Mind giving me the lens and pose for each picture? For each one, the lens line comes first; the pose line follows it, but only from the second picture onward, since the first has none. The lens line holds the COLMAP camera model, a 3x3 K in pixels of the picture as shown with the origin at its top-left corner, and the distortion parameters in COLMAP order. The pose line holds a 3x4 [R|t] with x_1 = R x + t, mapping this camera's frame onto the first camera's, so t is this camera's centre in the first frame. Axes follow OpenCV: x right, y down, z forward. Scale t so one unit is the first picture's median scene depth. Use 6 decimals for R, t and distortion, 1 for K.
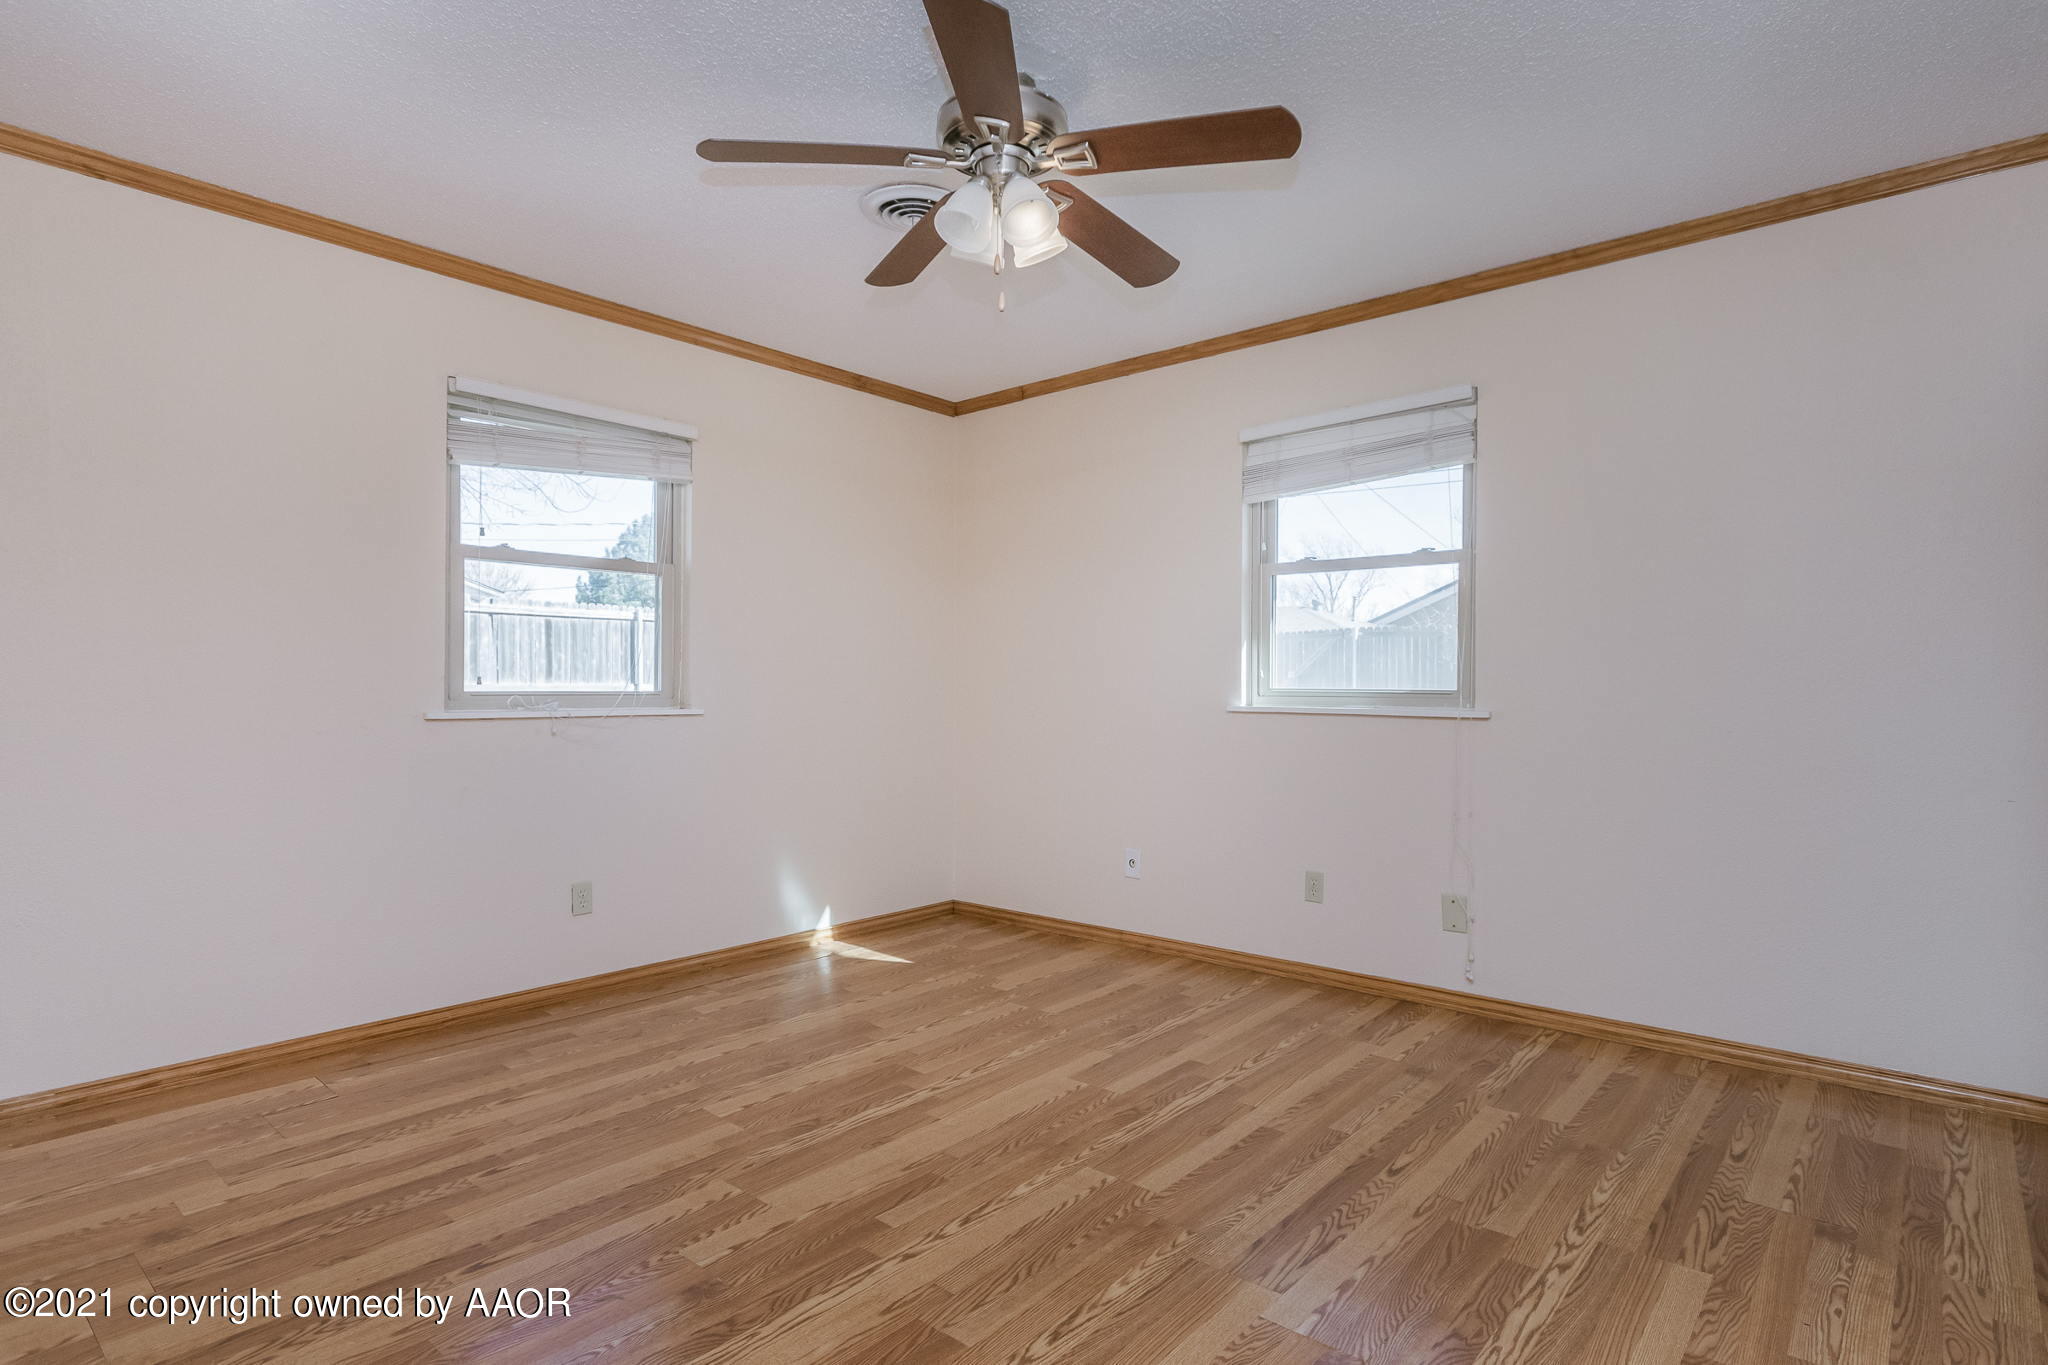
lens RADIAL K [[1099.9, 0, 1019.1], [0, 1099.9, 682.3], [0, 0, 1]] dist [0.004670, -0.007510]
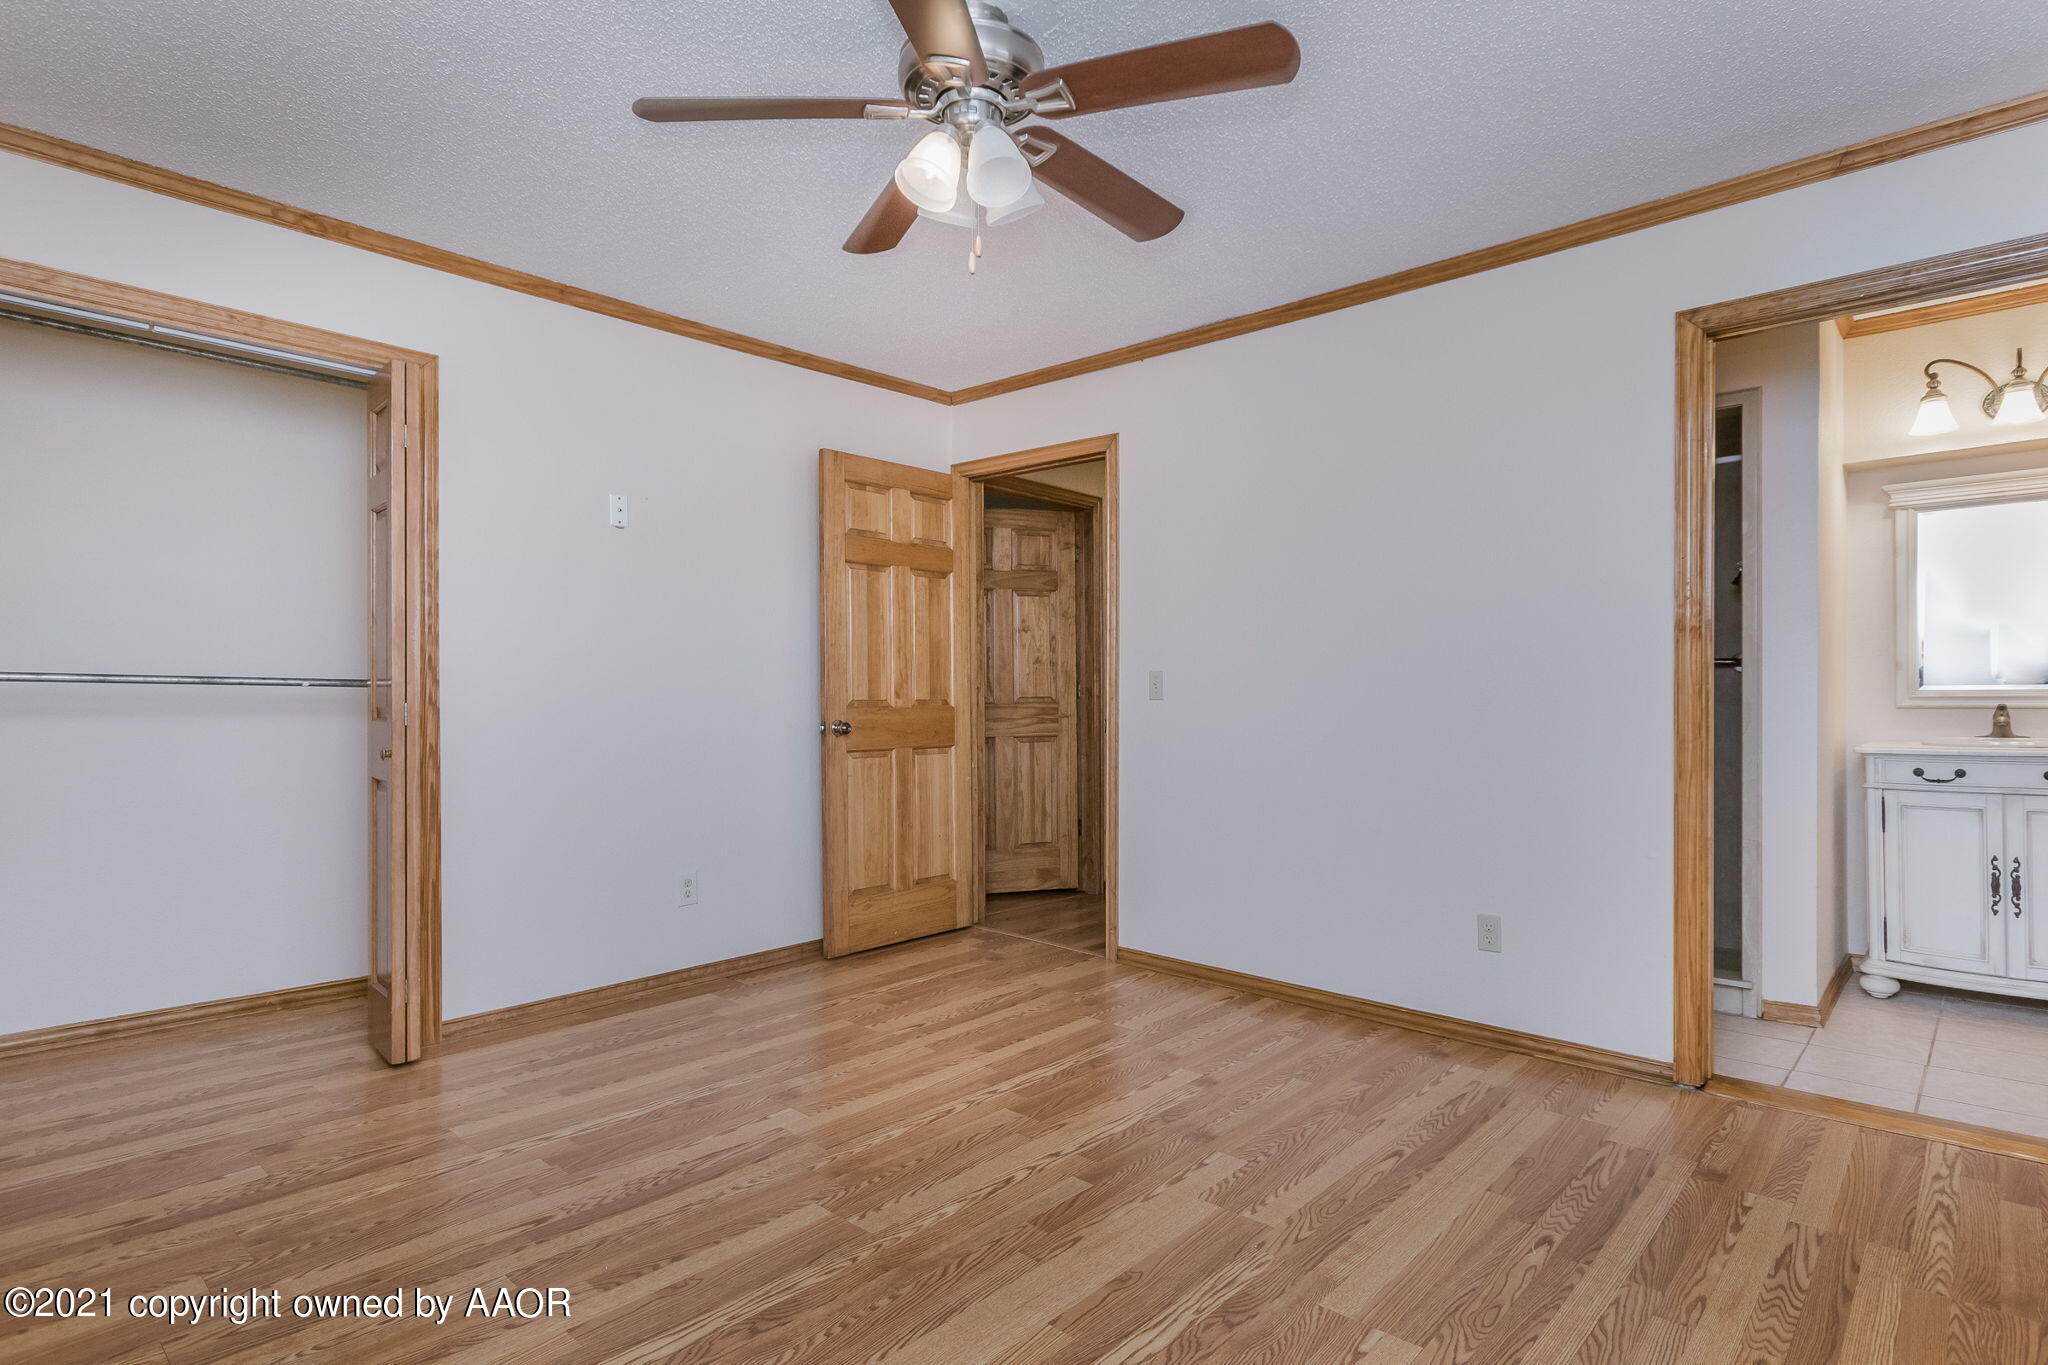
lens RADIAL K [[1099.9, 0, 1021.3], [0, 1099.9, 673.8], [0, 0, 1]] dist [0.004670, -0.007510]
pose [[-0.999598, -0.003145, 0.028178, -0.082336], [-0.003851, 0.999679, -0.025024, 0.014227], [-0.028091, -0.025122, -0.999290, 1.923087]]
